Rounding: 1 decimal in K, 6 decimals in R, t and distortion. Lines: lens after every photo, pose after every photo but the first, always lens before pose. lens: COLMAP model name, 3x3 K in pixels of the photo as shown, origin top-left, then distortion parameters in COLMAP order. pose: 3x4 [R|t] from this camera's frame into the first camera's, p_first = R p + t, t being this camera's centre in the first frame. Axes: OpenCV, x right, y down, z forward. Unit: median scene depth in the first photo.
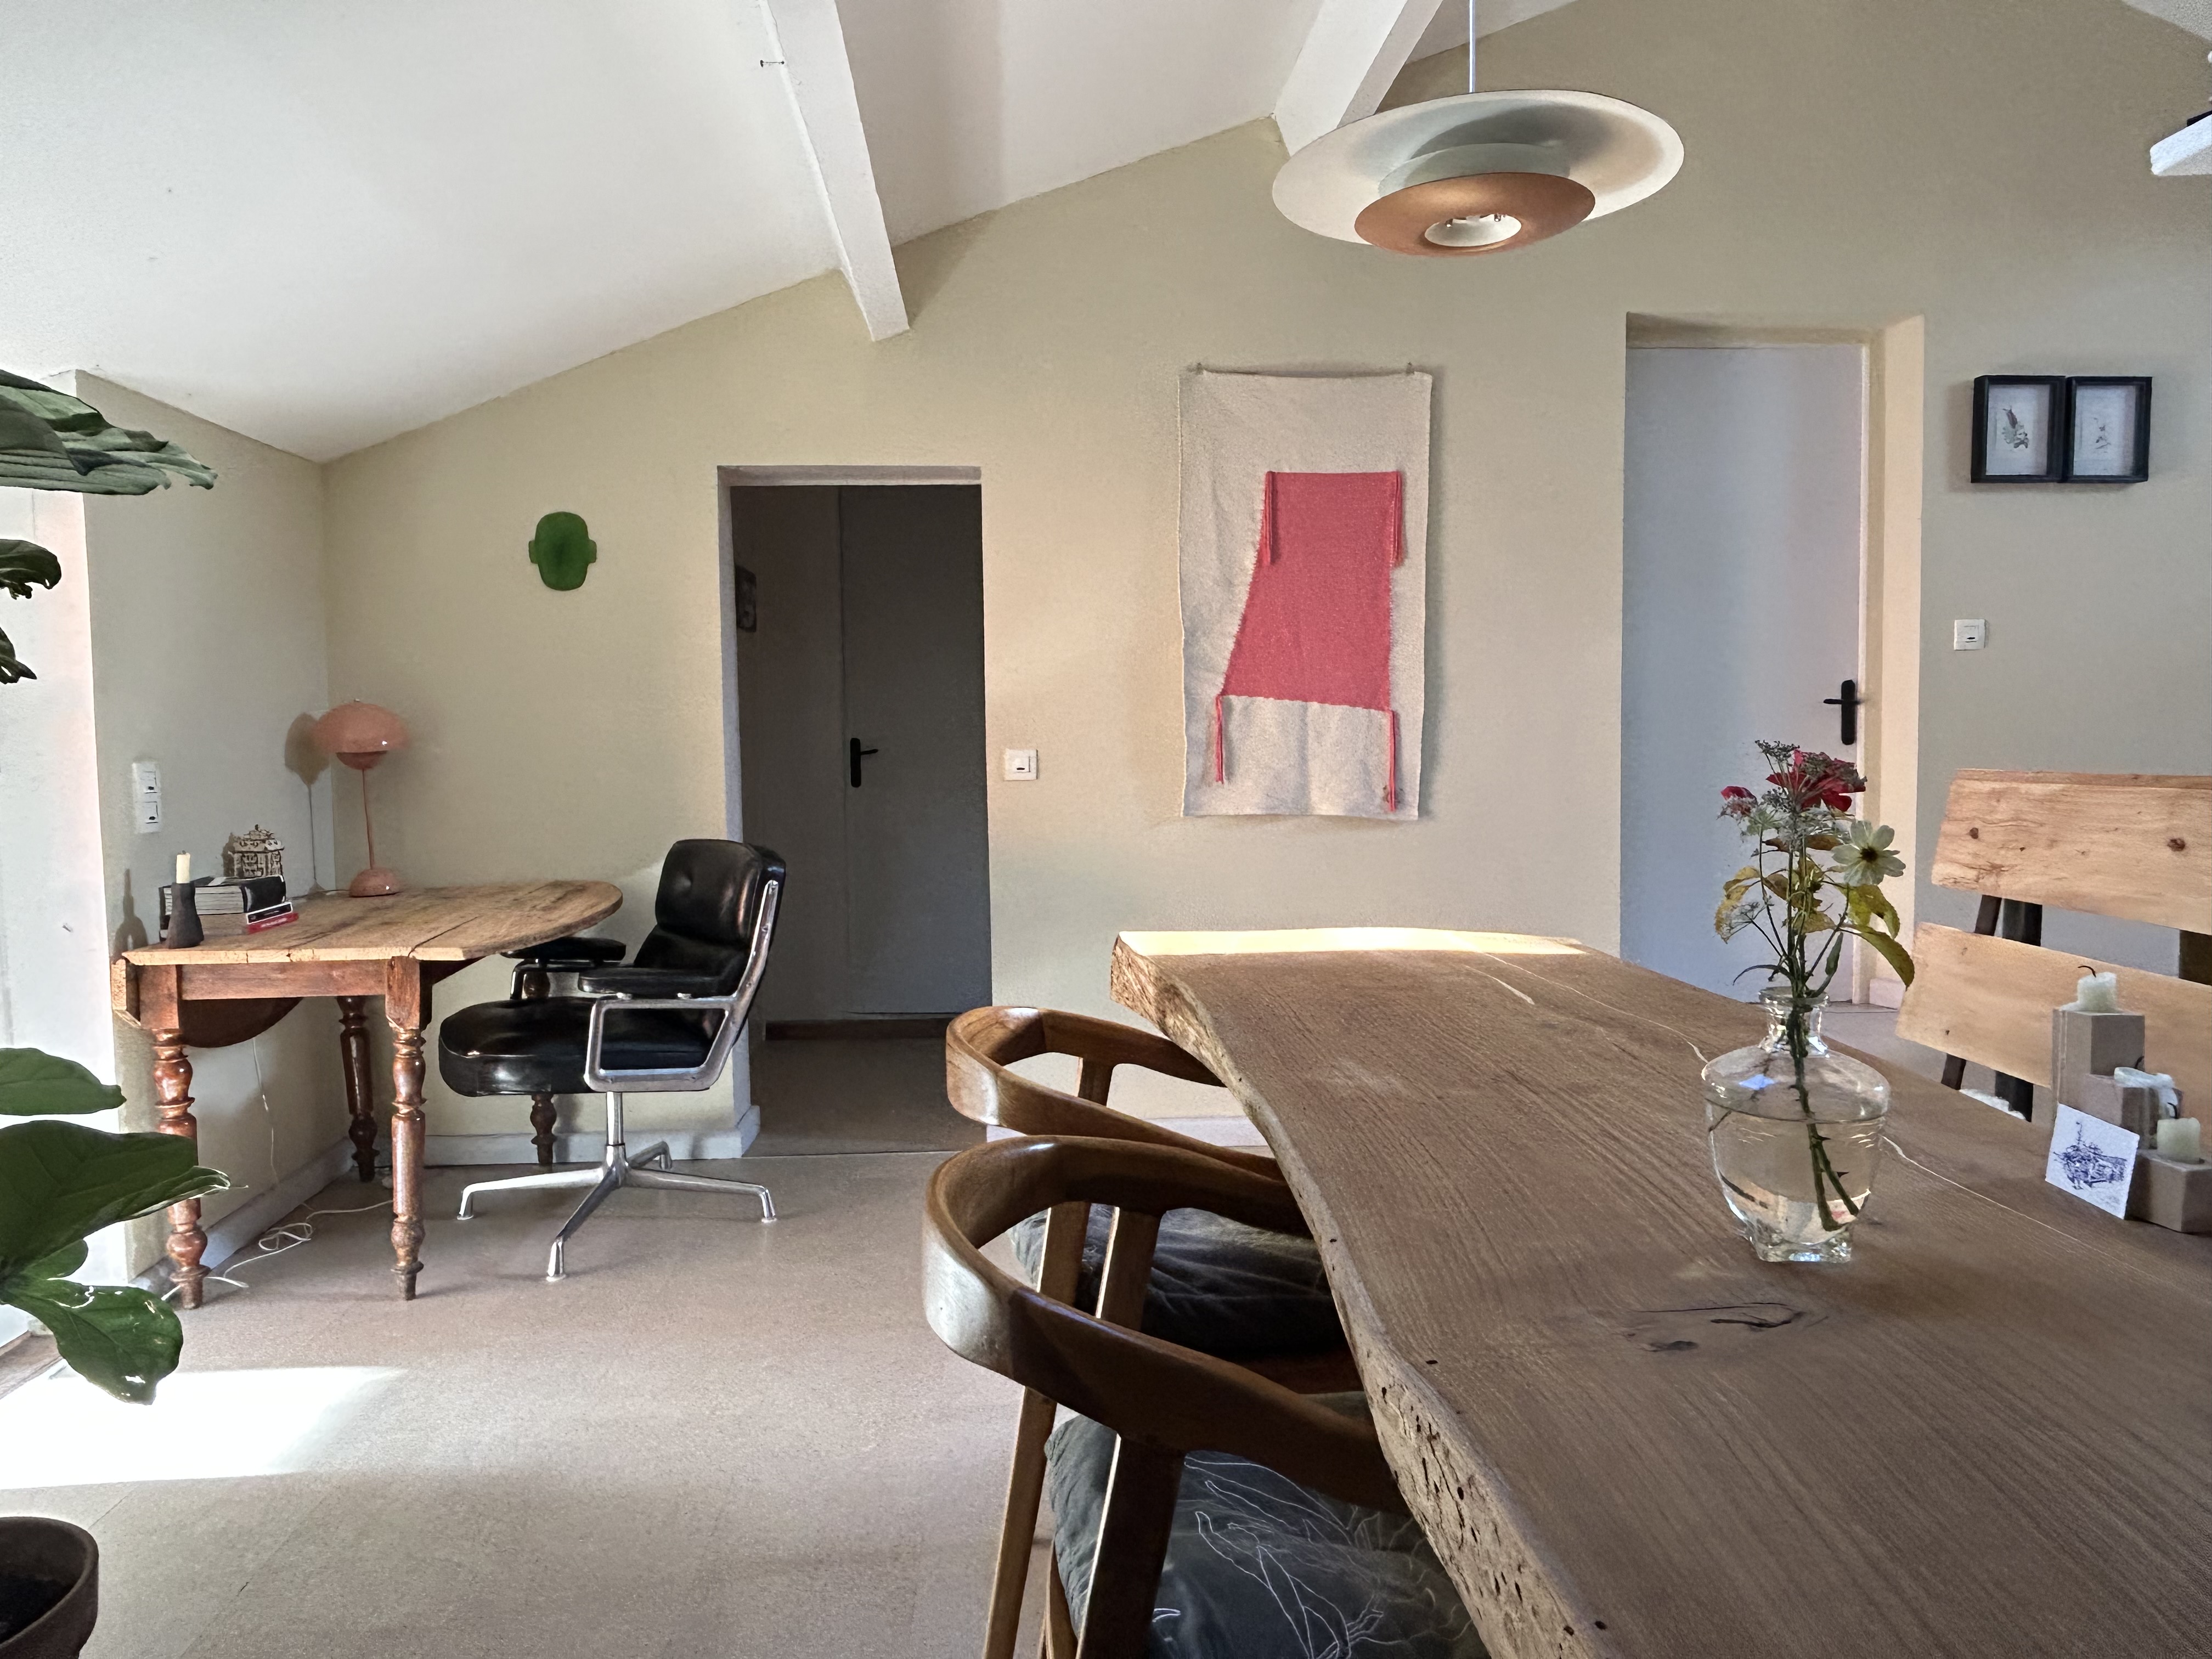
lens RADIAL K [[1420.7, 0, 1103.9], [0, 1420.7, 827.0], [0, 0, 1]] dist [0.000535, 0.000006]
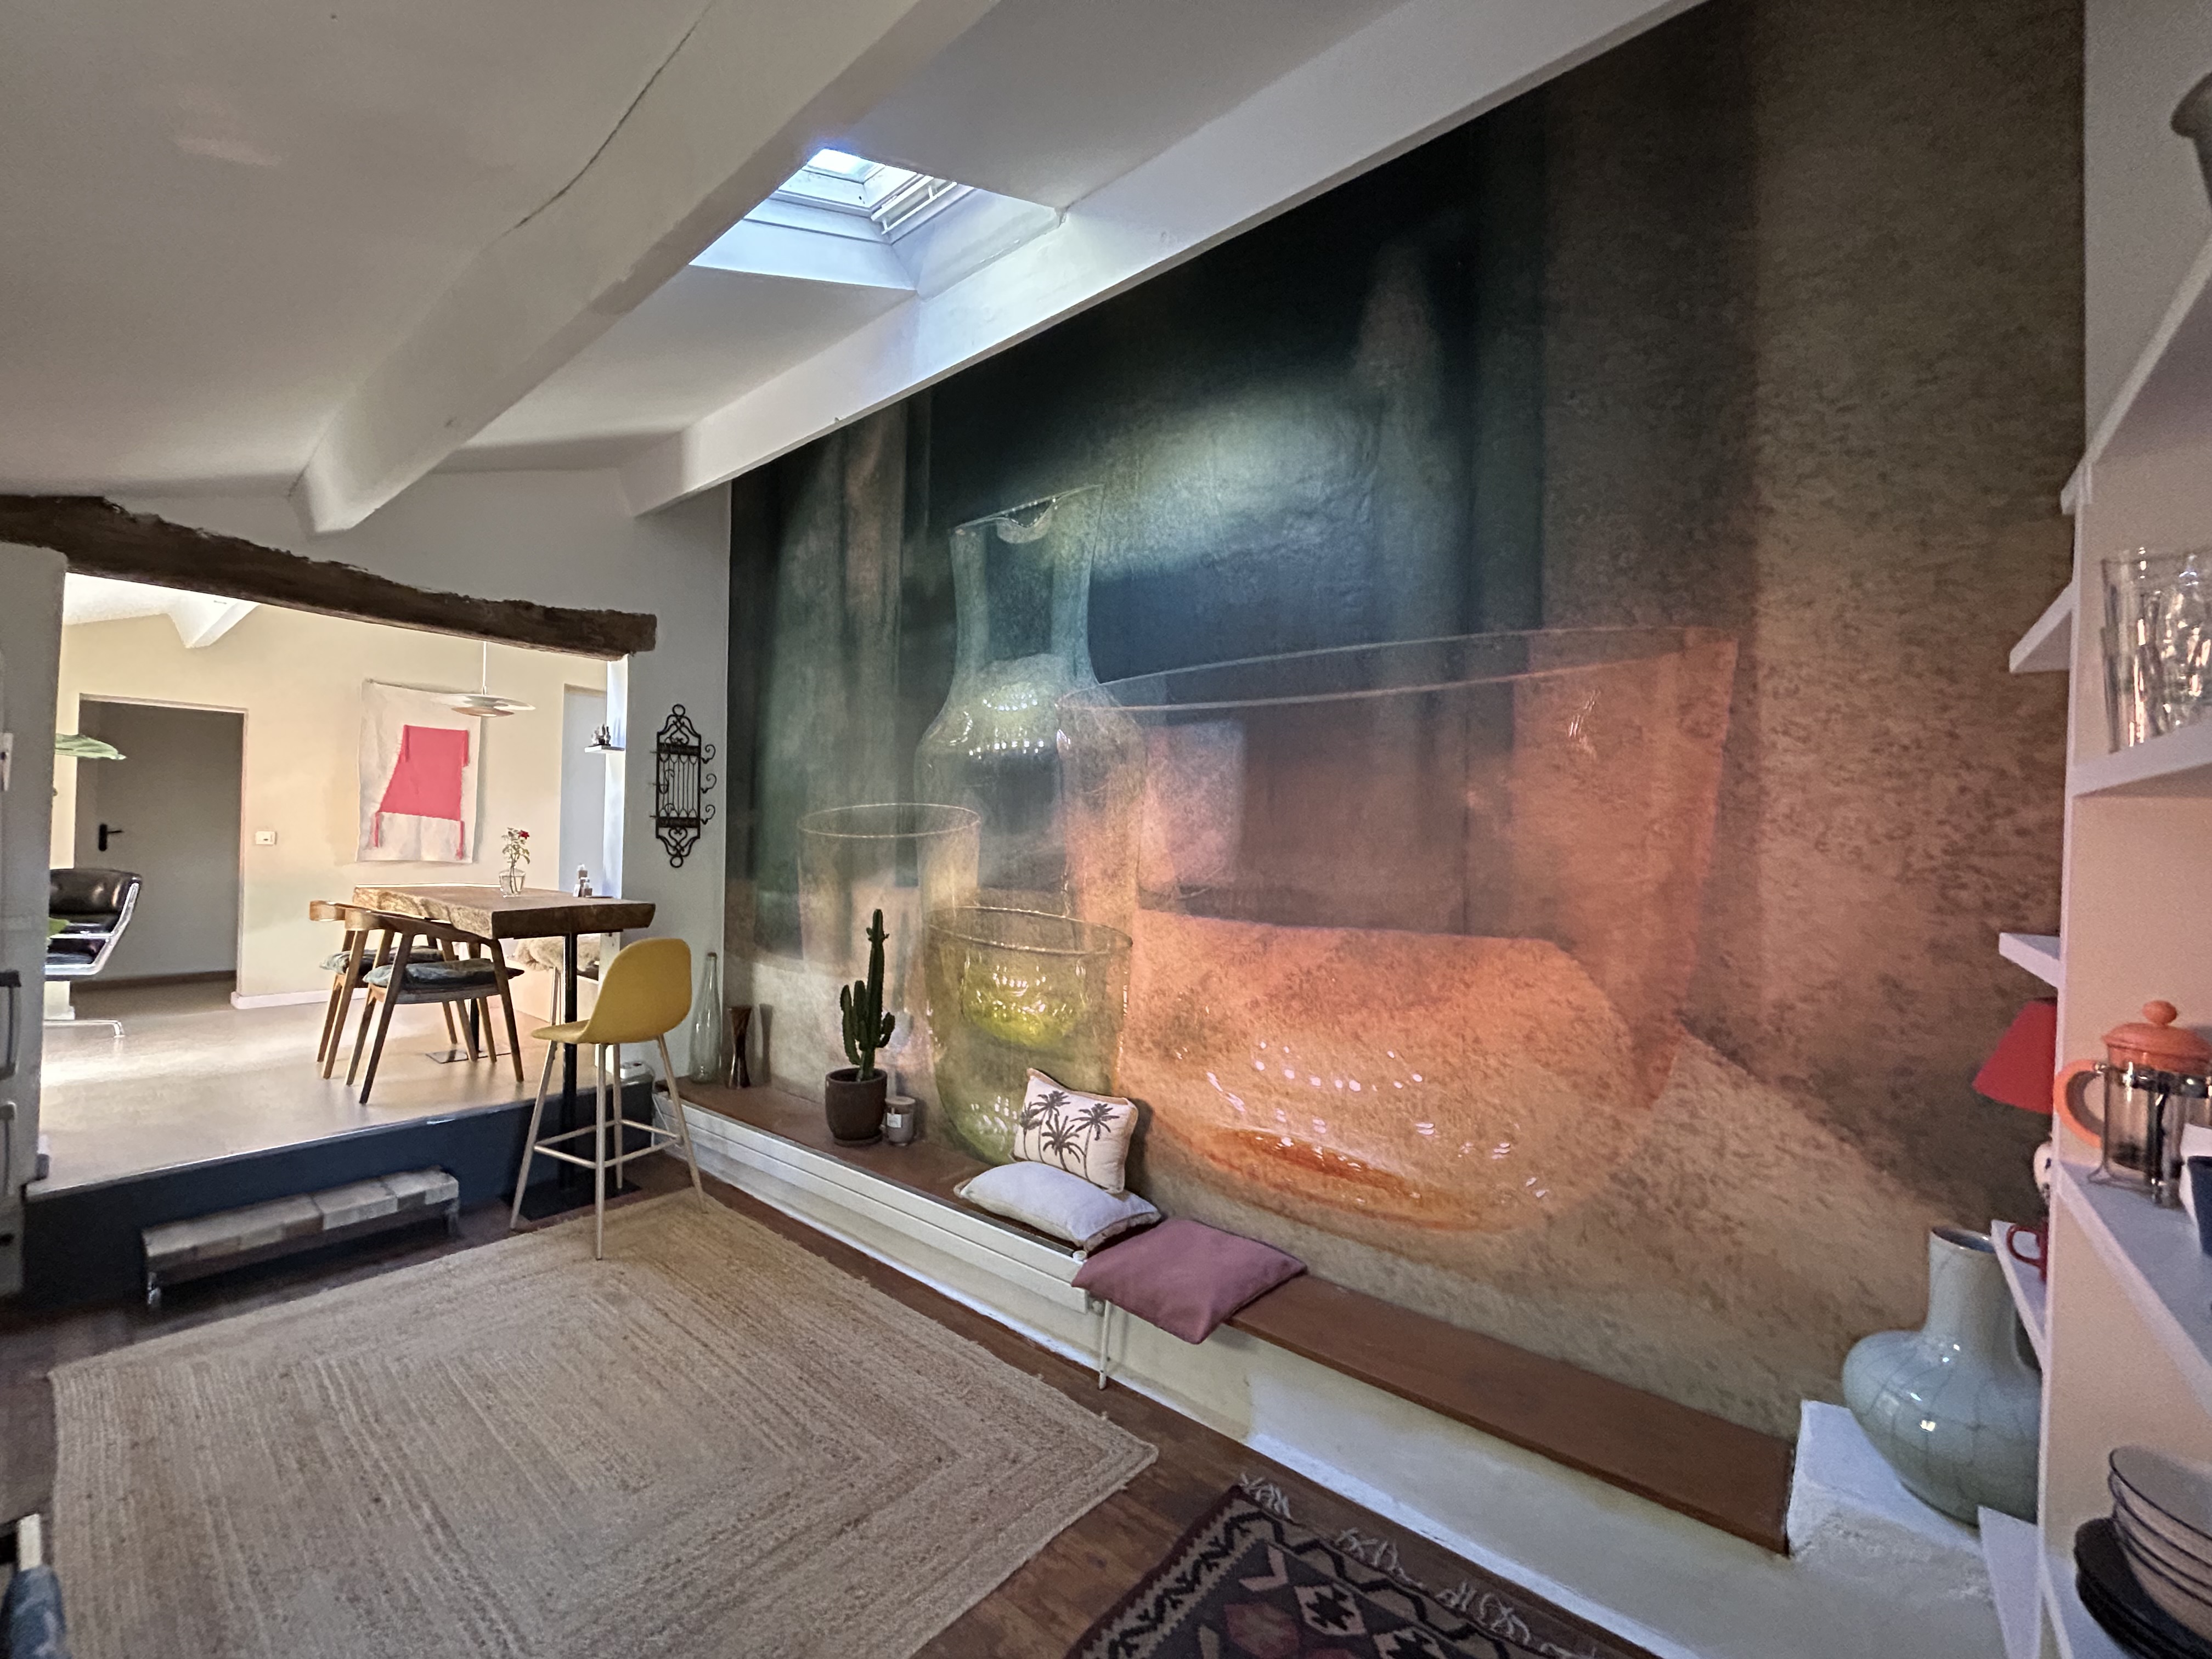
lens RADIAL K [[896.5, 0, 1098.7], [0, 896.5, 815.3], [0, 0, 1]] dist [-0.001112, 0.000053]
pose [[0.733518, 0.032941, 0.678872, -0.056610], [0.021110, 0.997239, -0.071198, 0.050378], [-0.679343, 0.066556, 0.730797, -1.000981]]
